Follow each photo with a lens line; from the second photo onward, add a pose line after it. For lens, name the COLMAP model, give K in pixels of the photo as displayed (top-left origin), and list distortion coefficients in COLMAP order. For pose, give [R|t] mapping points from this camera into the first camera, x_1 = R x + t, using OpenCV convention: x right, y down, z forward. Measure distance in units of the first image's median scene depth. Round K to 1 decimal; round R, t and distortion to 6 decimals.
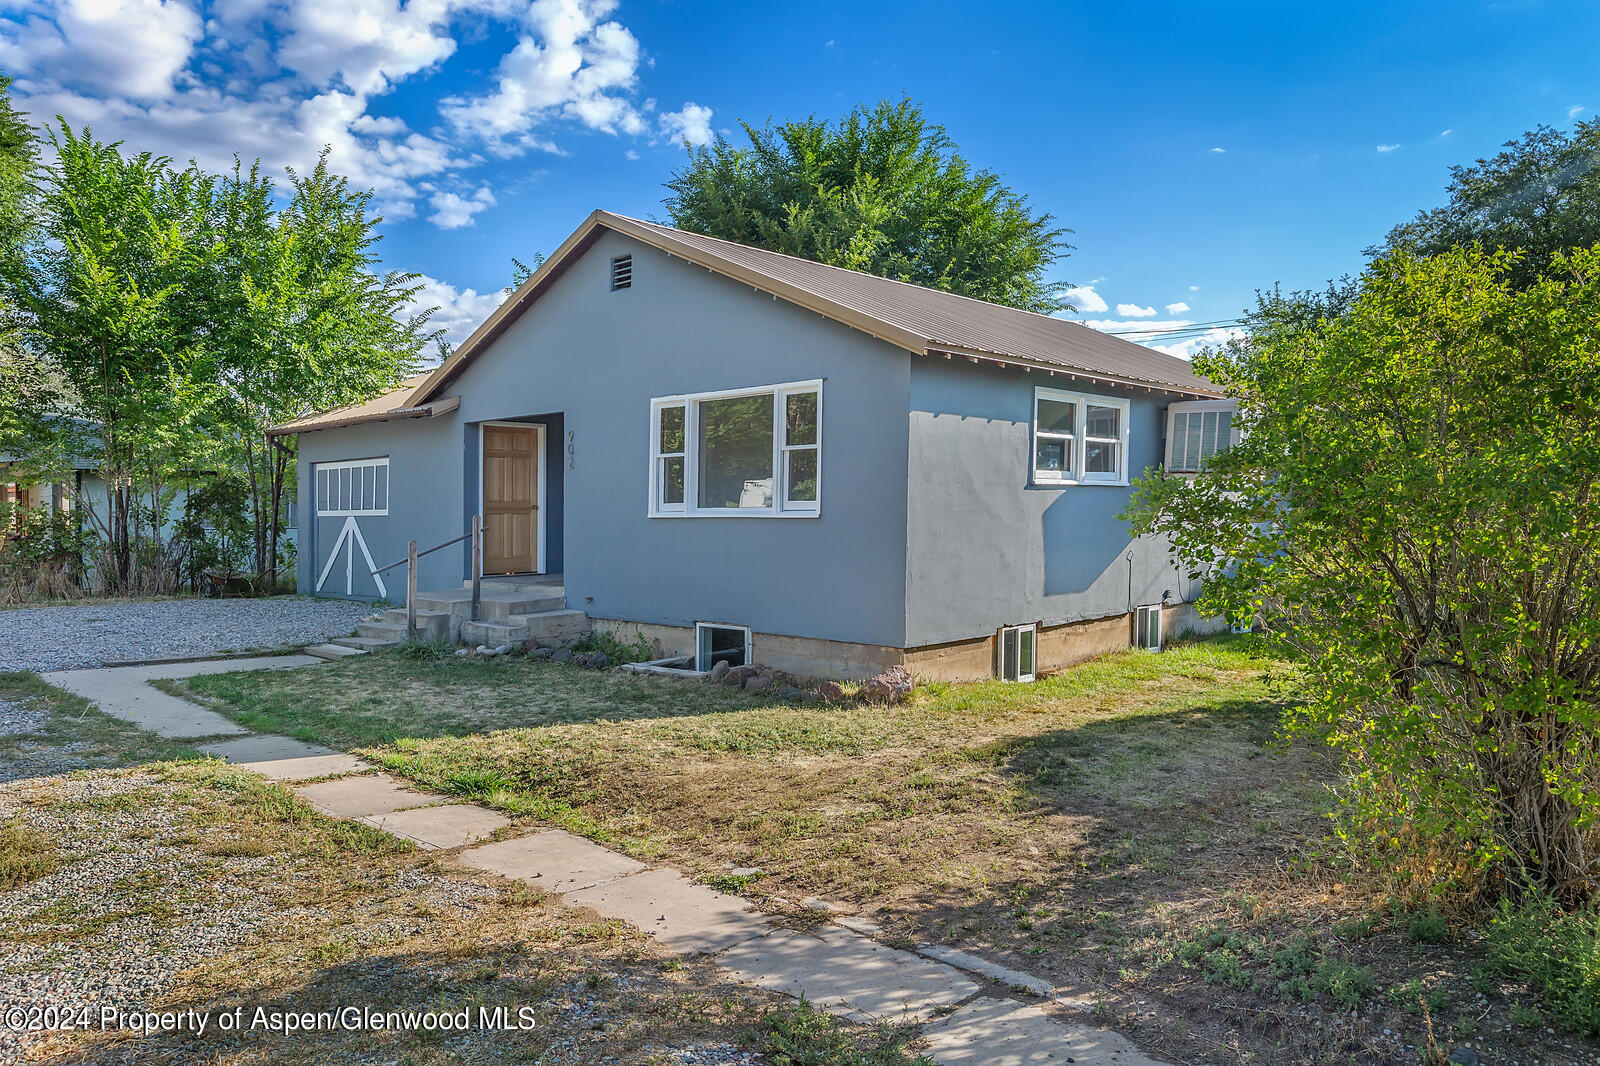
lens RADIAL K [[1110.4, 0, 800.1], [0, 1110.4, 534.3], [0, 0, 1]] dist [0.001051, -0.000057]
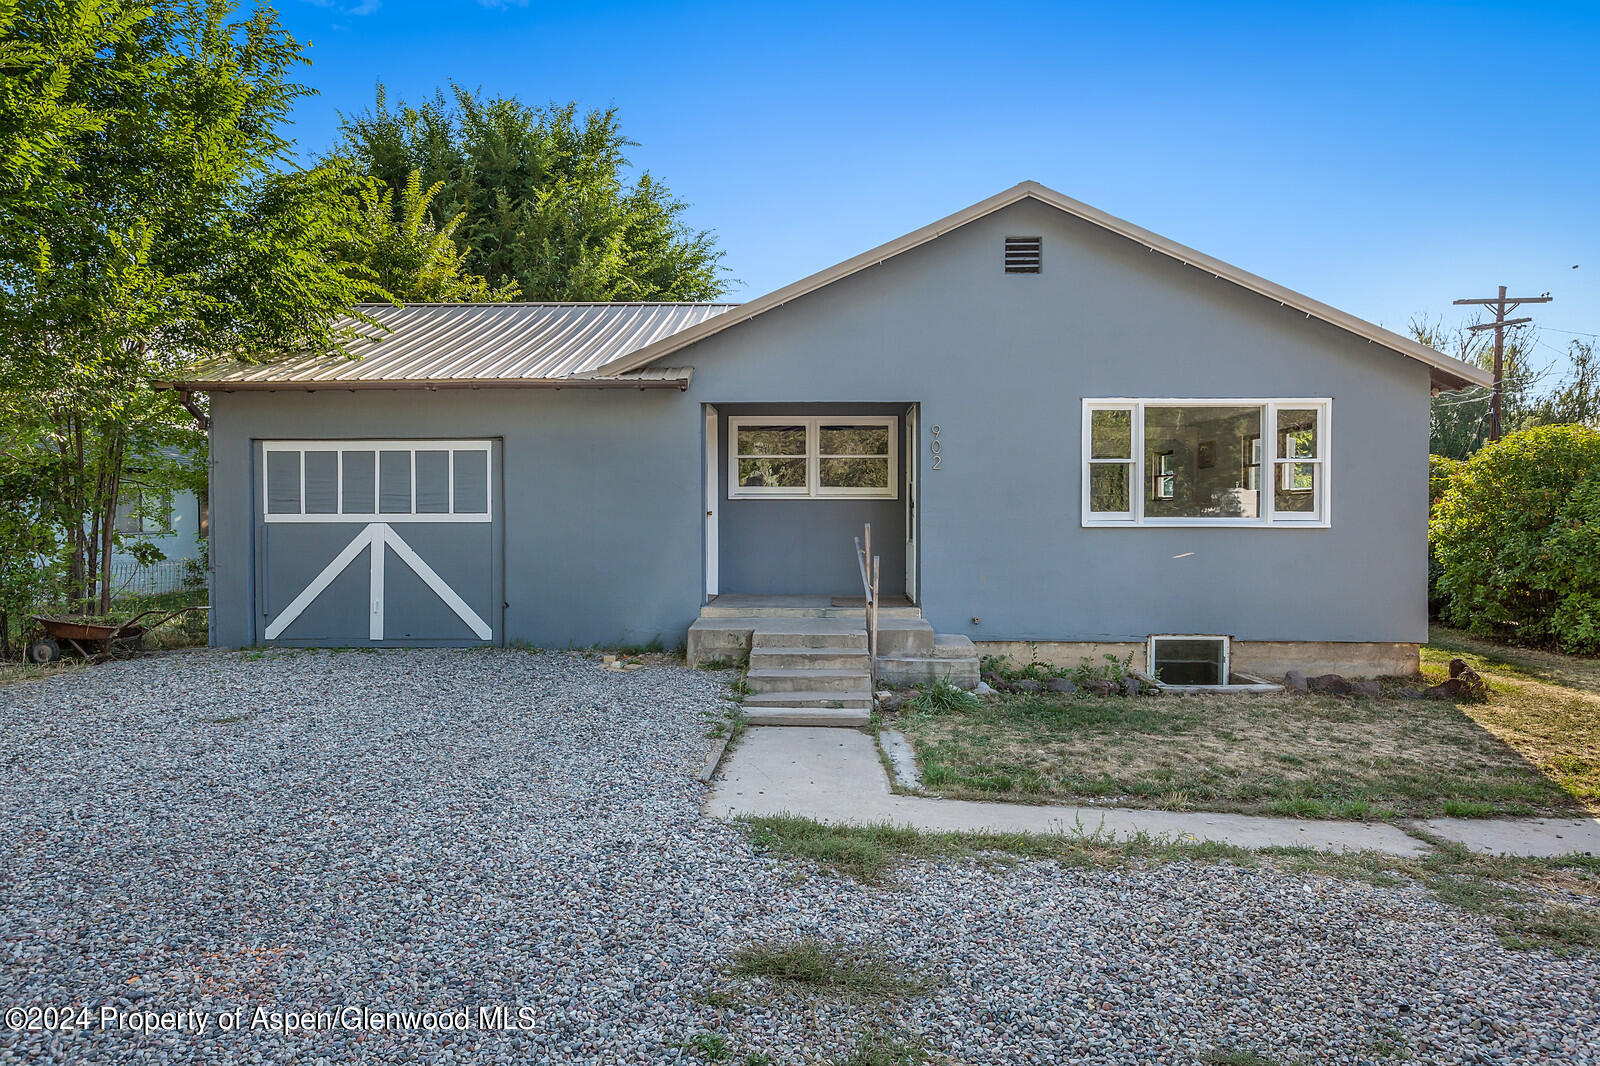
lens RADIAL K [[967.8, 0, 800.0], [0, 967.8, 530.9], [0, 0, 1]] dist [-0.006416, -0.000528]
pose [[0.758969, -0.002983, 0.651120, -0.845422], [0.006834, 0.999971, -0.003384, -0.010976], [-0.651091, 0.007018, 0.758967, 0.546899]]
